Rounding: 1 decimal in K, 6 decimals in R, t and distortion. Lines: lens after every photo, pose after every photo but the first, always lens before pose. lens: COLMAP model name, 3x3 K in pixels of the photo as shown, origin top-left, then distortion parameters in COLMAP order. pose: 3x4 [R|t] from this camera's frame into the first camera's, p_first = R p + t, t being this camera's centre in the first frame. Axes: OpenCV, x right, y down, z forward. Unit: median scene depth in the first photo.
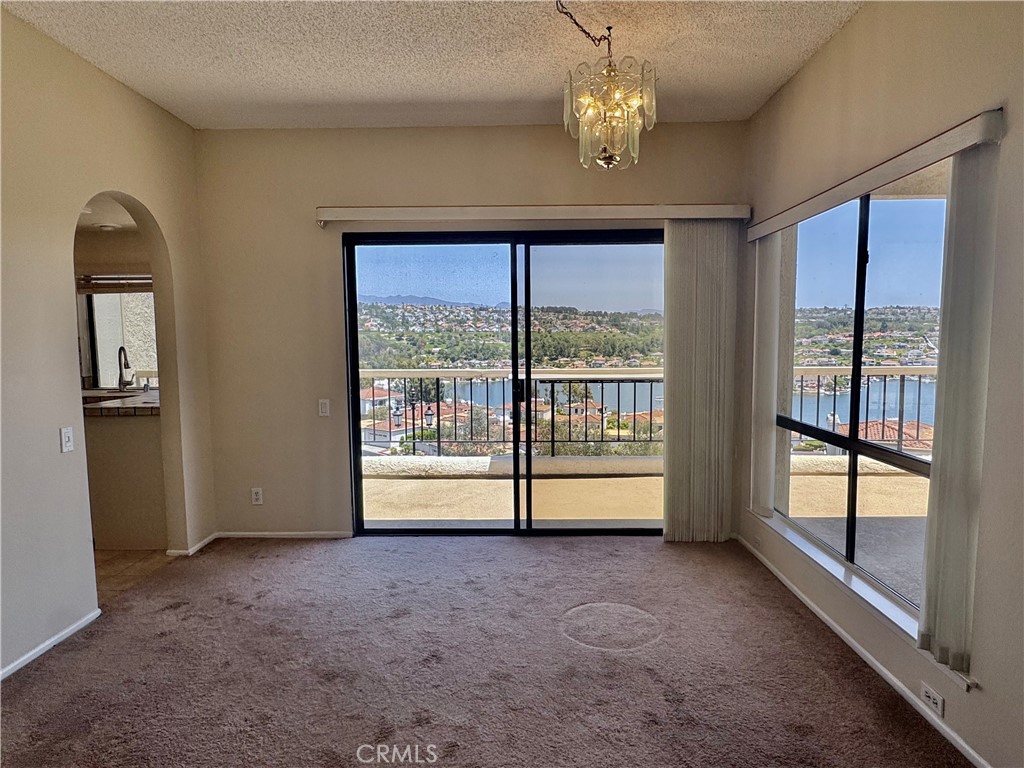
lens RADIAL K [[610.9, 0, 509.2], [0, 610.9, 386.3], [0, 0, 1]] dist [-0.002215, 0.001029]
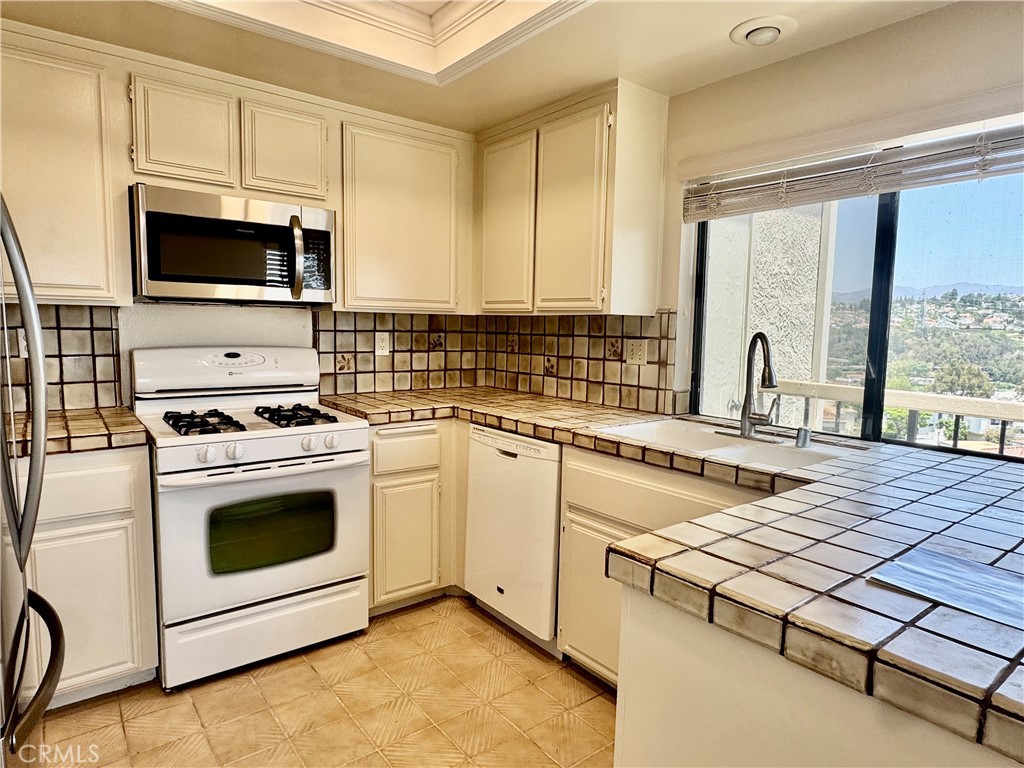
lens RADIAL K [[610.9, 0, 509.2], [0, 610.9, 386.3], [0, 0, 1]] dist [-0.002215, 0.001029]
pose [[0.631309, 0.100586, -0.768980, -0.408198], [-0.092757, 0.994229, 0.053899, -0.034637], [0.769964, 0.037301, 0.636996, 0.591068]]
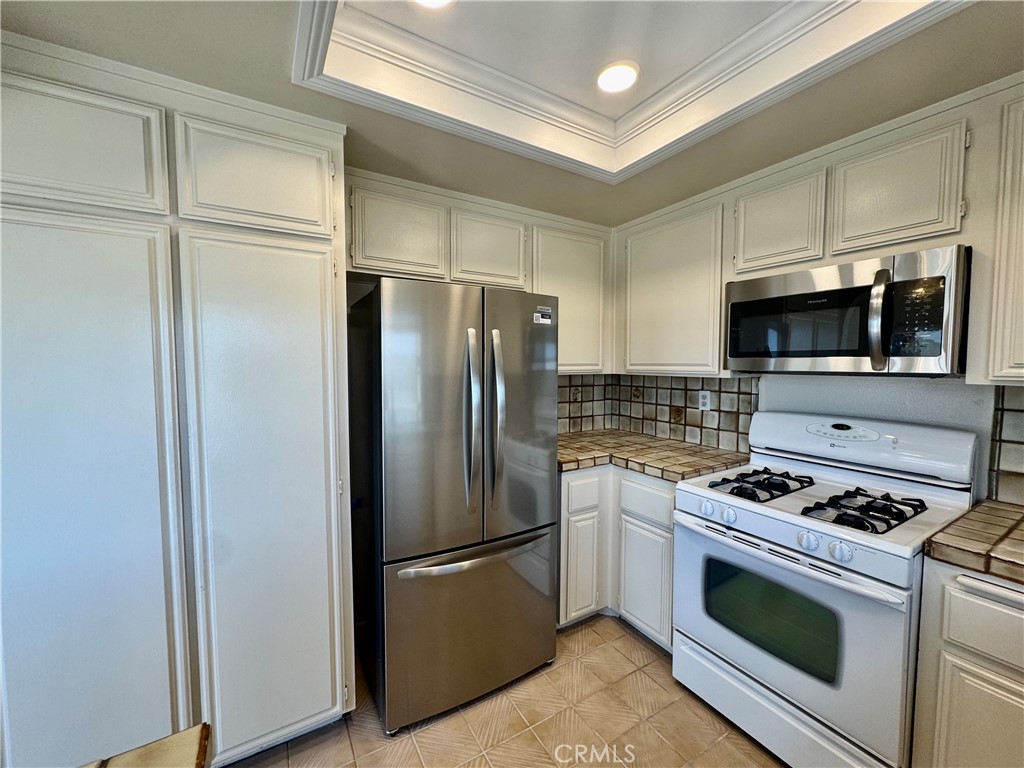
lens RADIAL K [[412.4, 0, 512.0], [0, 412.4, 384.0], [0, 0, 1]] dist [-0.001253, -0.000080]
pose [[-0.845326, 0.034441, -0.533139, -0.786402], [-0.041144, 0.990759, 0.129240, -0.150109], [0.532664, 0.131186, -0.836098, 1.335840]]
